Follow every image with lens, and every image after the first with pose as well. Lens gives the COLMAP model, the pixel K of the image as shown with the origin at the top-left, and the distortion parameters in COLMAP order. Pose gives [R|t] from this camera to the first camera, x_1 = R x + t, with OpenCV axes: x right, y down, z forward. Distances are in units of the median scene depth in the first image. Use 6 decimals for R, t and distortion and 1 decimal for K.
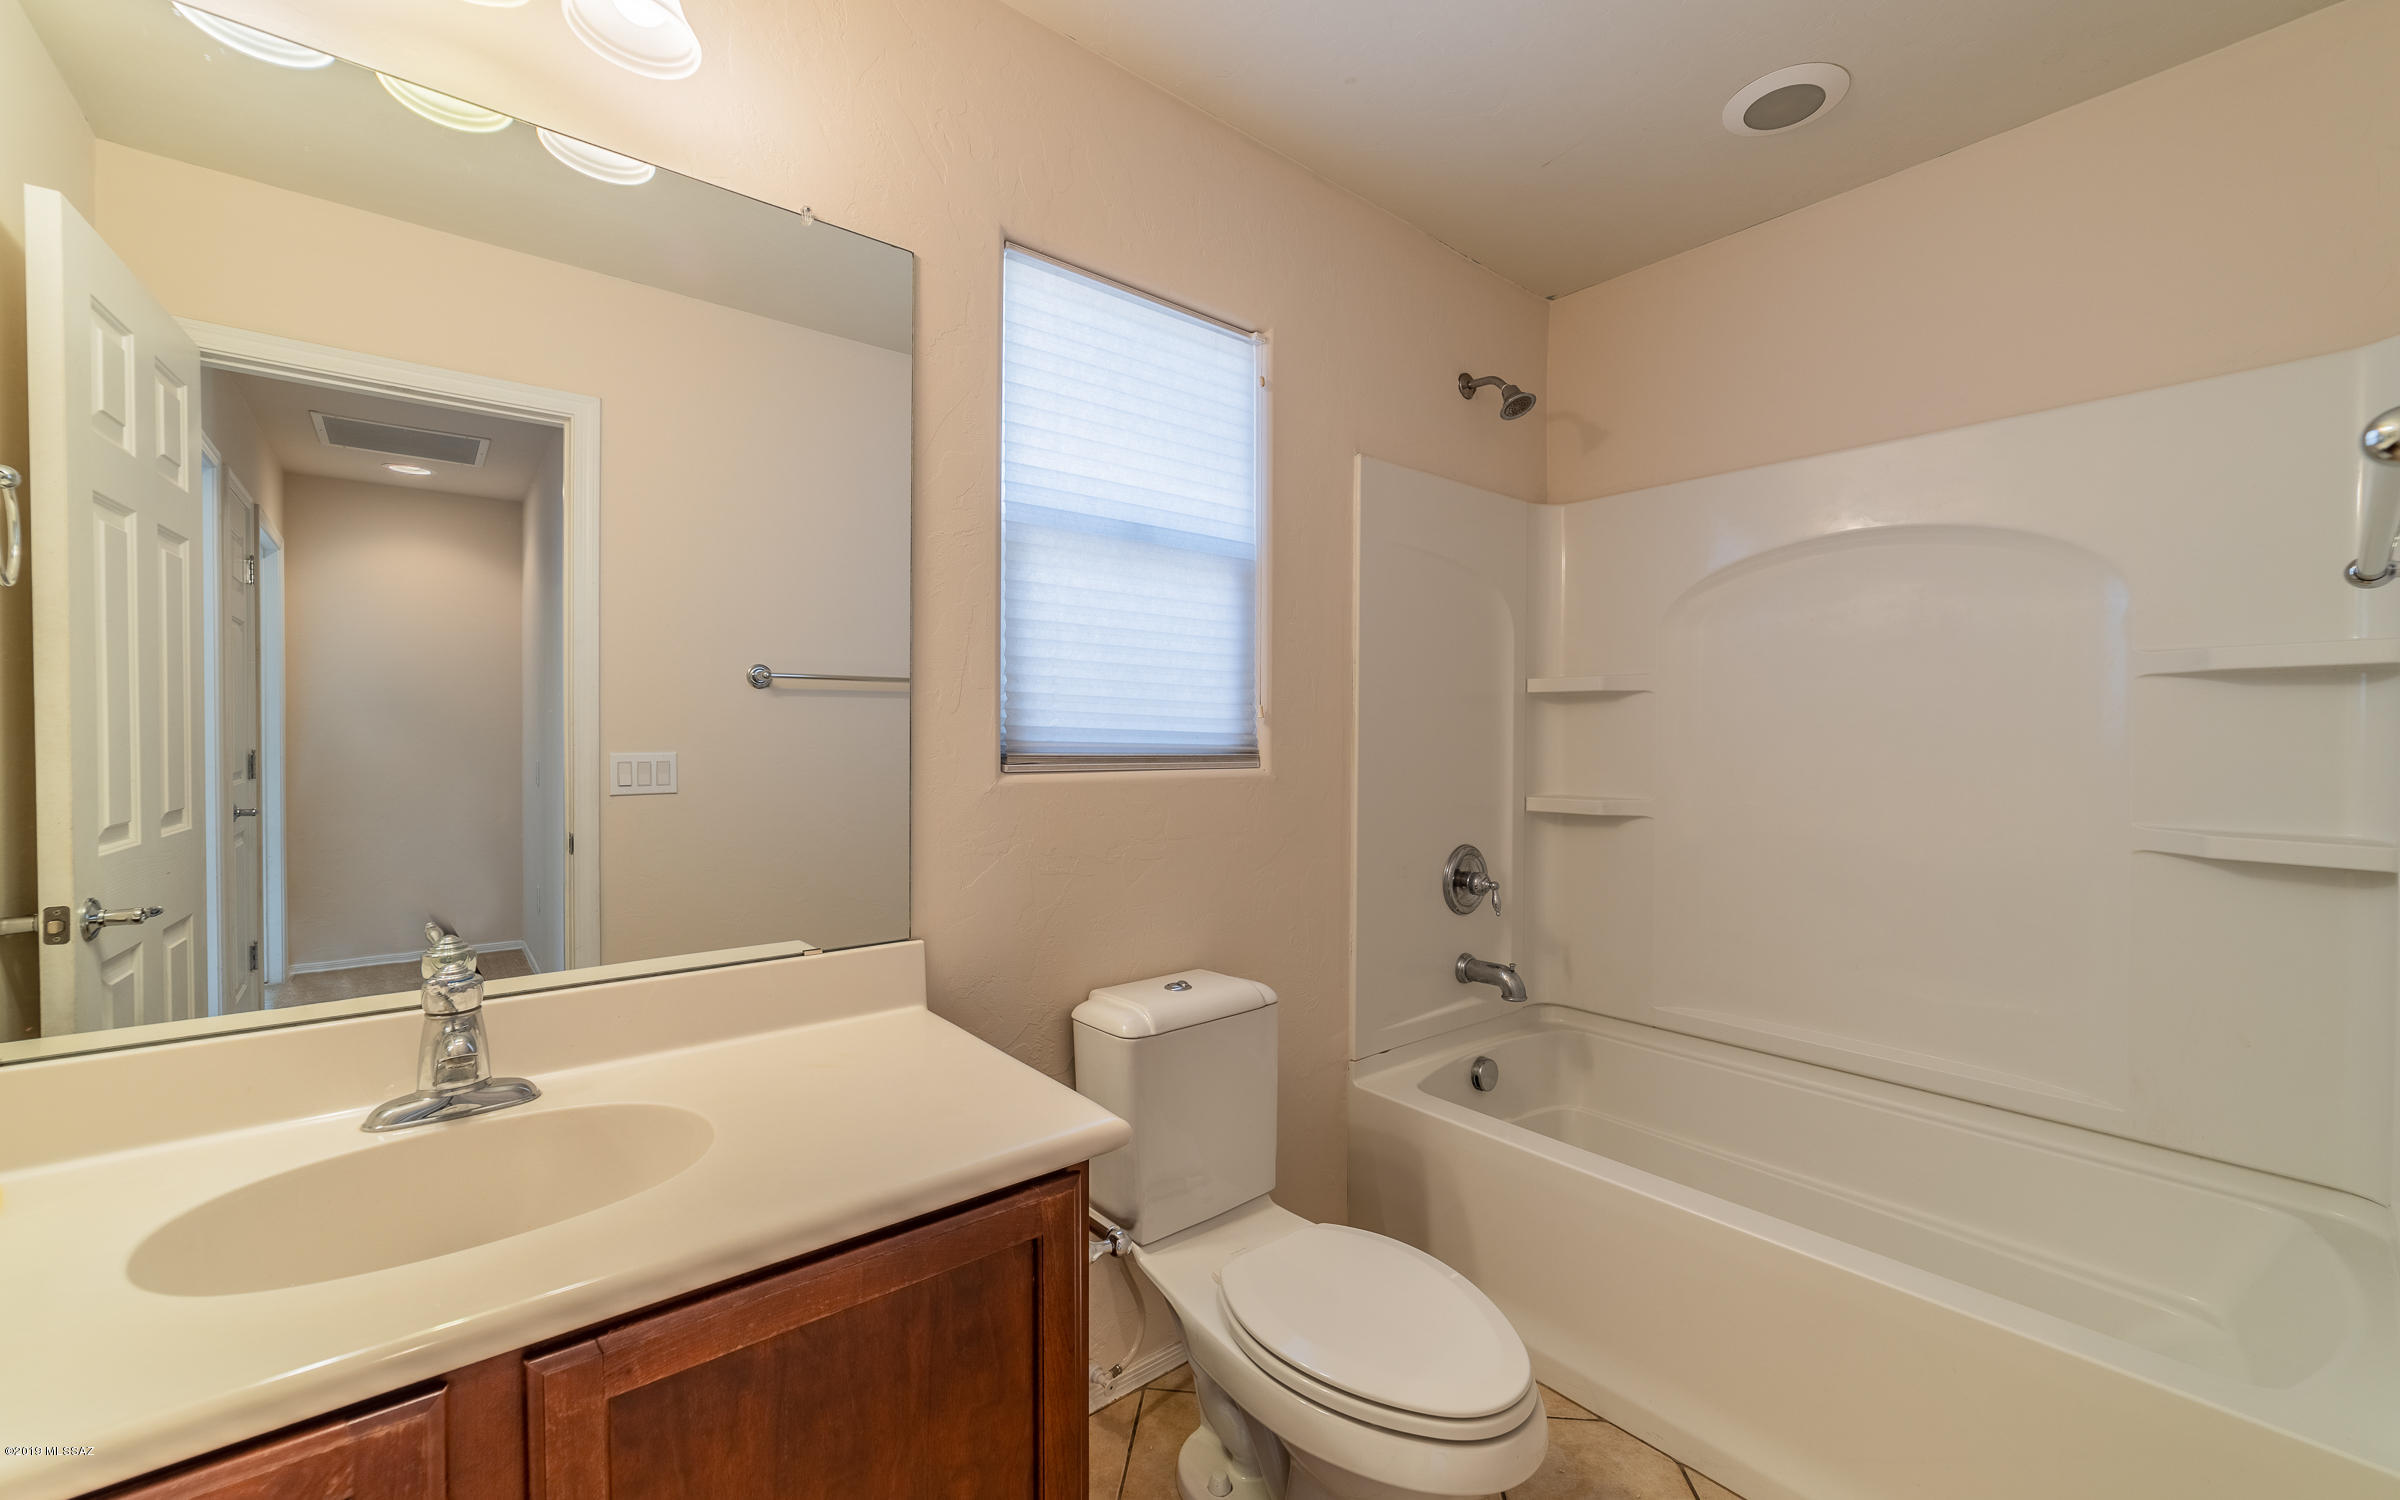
lens RADIAL K [[954.3, 0, 1198.7], [0, 954.3, 741.3], [0, 0, 1]] dist [-0.031808, 0.011755]
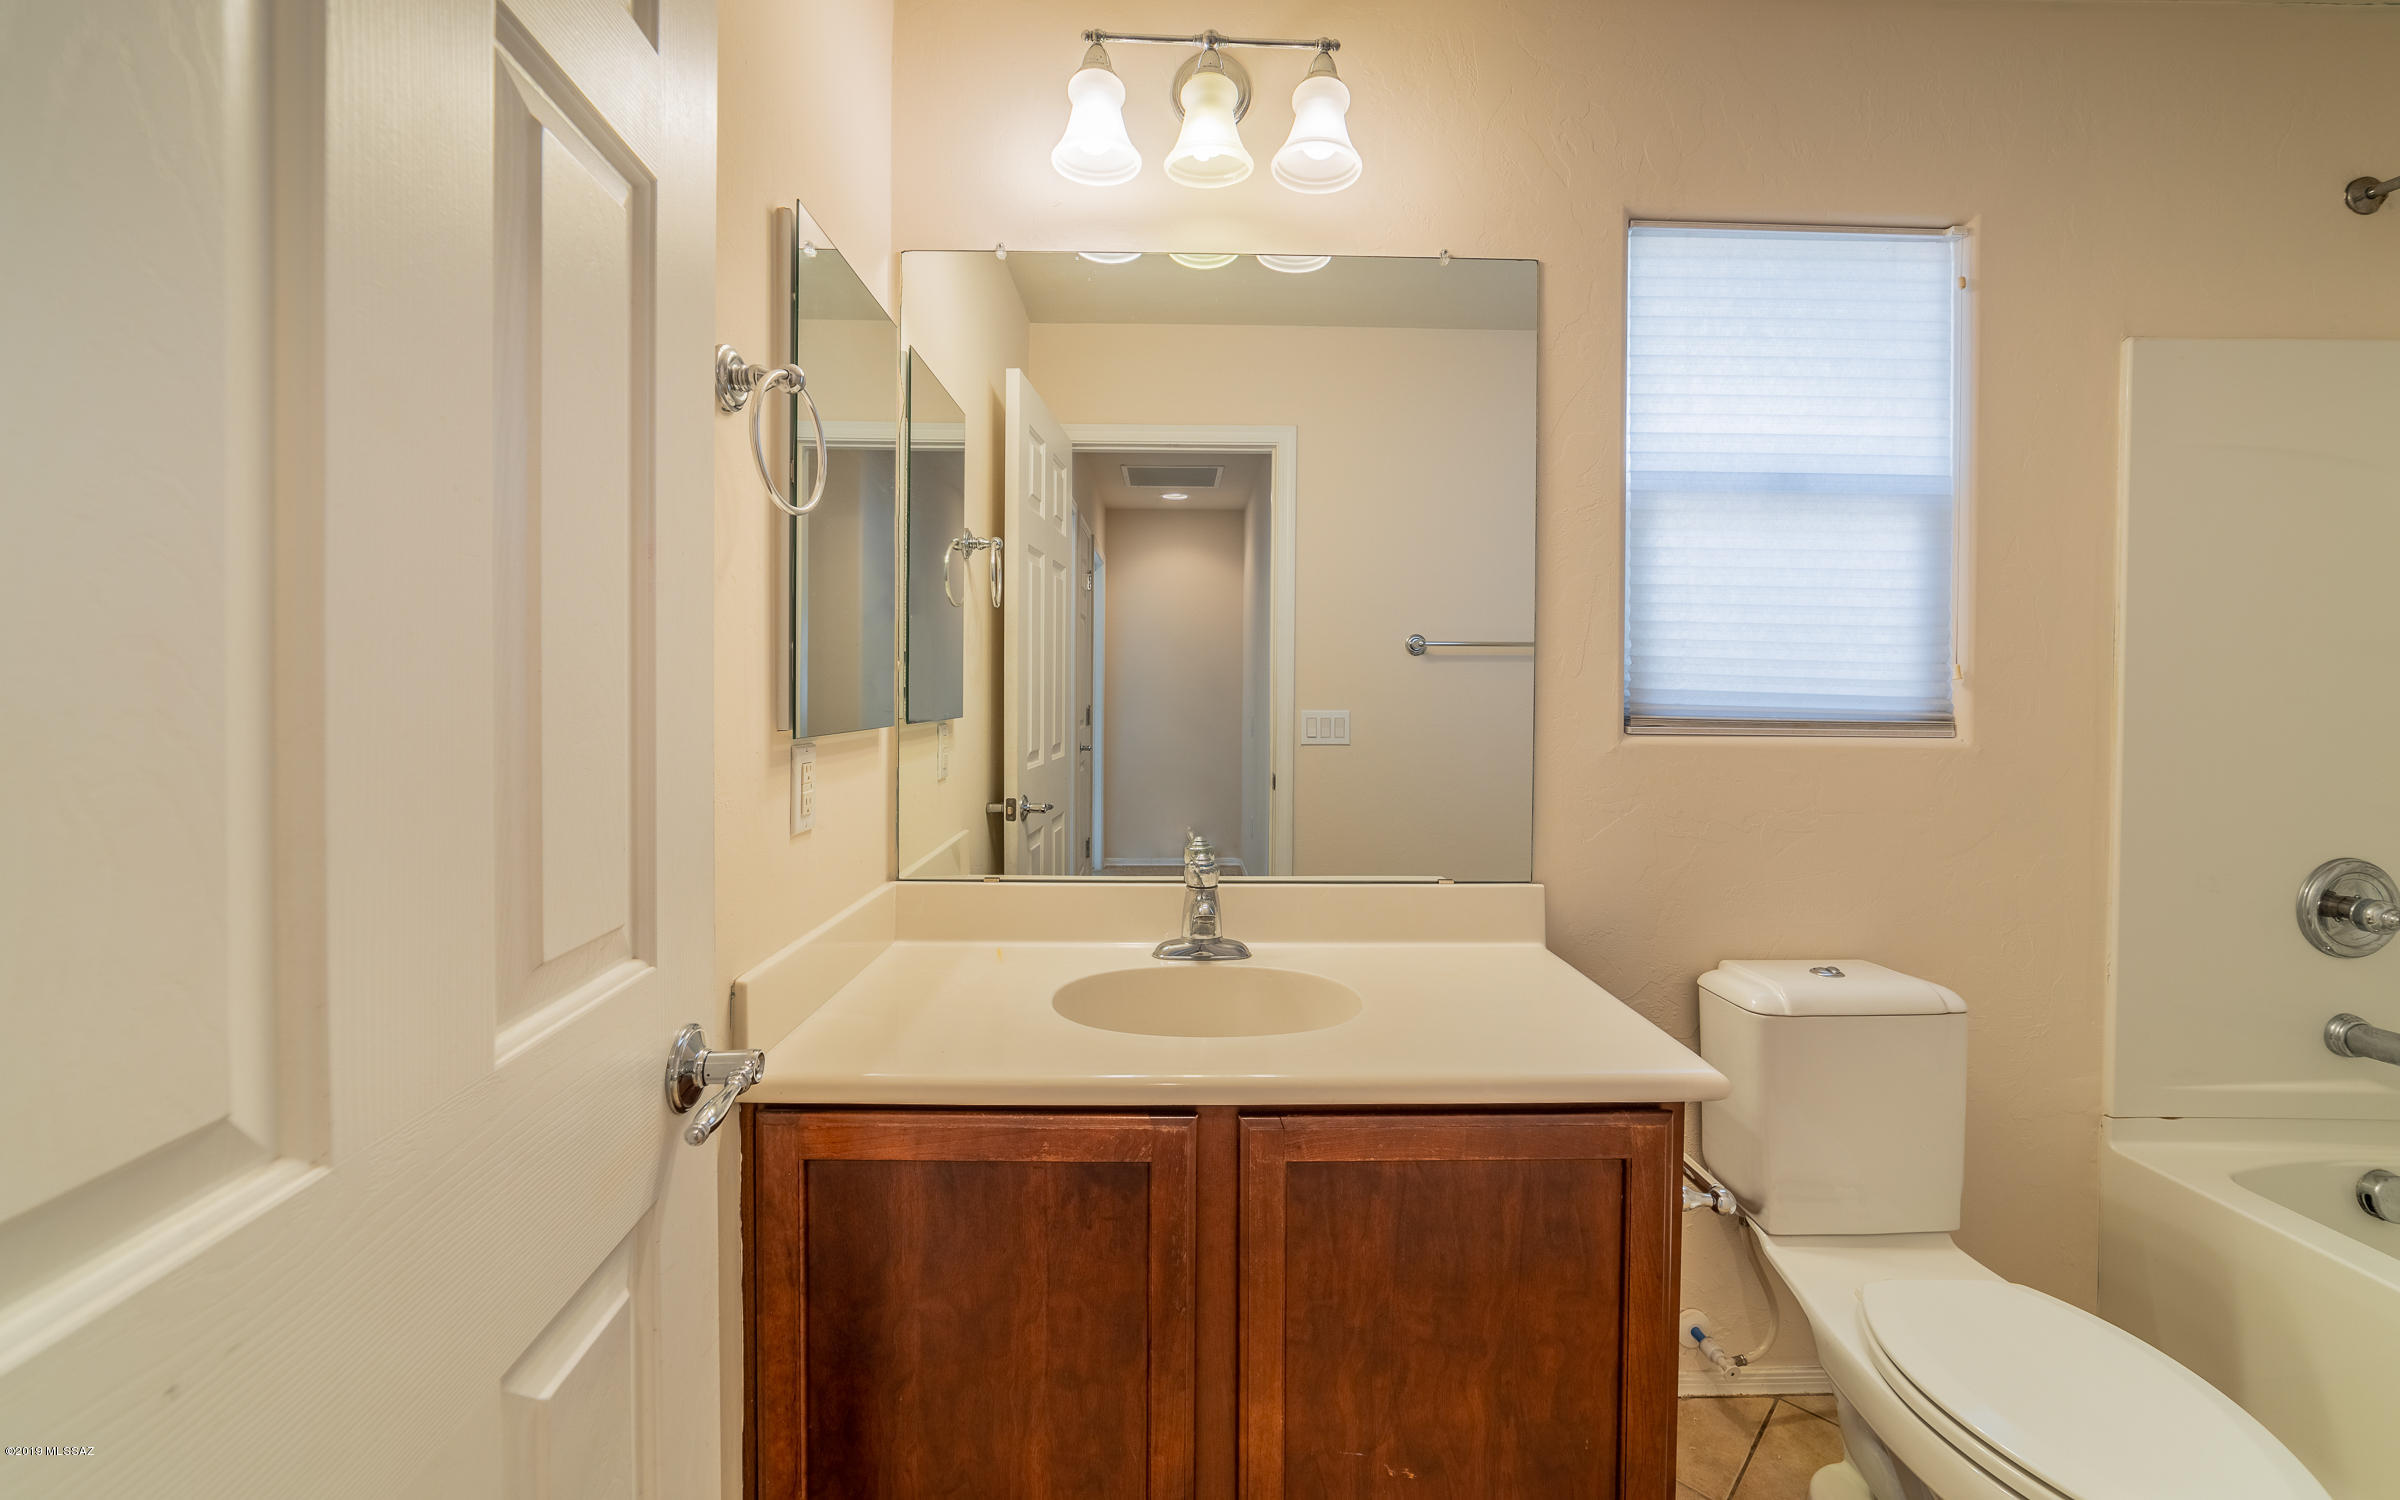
lens RADIAL K [[1408.6, 0, 1200.0], [0, 1408.6, 750.0], [0, 0, 1]] dist [-0.000962, 0.038510]
pose [[0.796068, 0.026568, -0.604624, 0.359850], [-0.009529, 0.999462, 0.031371, 0.006758], [0.605132, -0.019212, 0.795893, -0.511578]]
